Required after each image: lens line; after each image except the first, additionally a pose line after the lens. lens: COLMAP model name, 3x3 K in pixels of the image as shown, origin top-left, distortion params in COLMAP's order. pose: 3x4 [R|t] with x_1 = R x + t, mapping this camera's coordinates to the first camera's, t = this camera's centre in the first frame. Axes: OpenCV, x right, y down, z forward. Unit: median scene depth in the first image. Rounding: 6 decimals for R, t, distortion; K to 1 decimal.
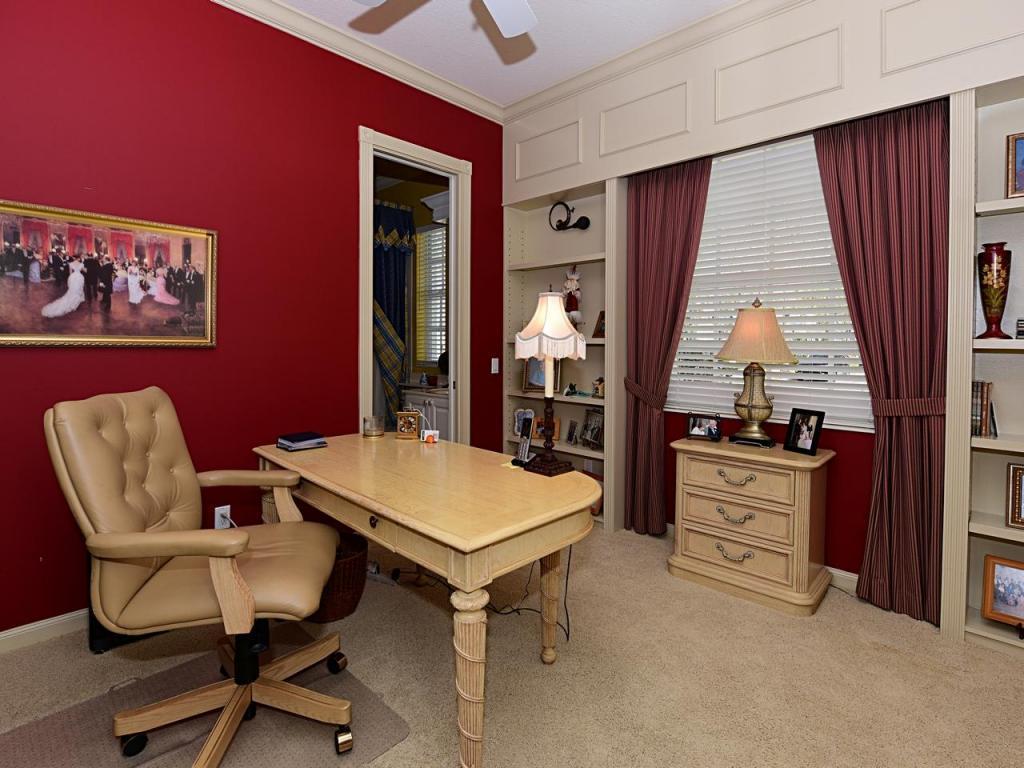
lens RADIAL K [[499.1, 0, 511.0], [0, 499.1, 383.0], [0, 0, 1]] dist [-0.012325, -0.001652]
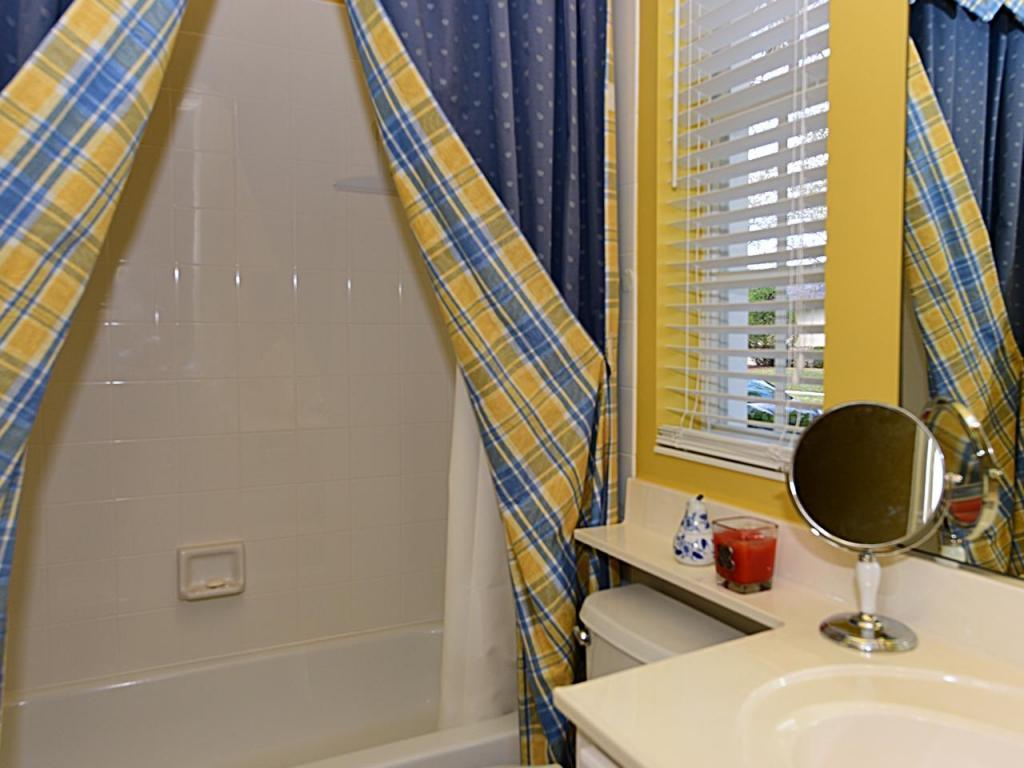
lens RADIAL K [[770.1, 0, 512.7], [0, 770.1, 385.3], [0, 0, 1]] dist [-0.001937, -0.000158]
pose [[0.947923, 0.003403, -0.318482, -0.145393], [-0.013209, 0.999503, -0.028636, -0.053218], [0.318226, 0.031352, 0.947496, 0.682514]]
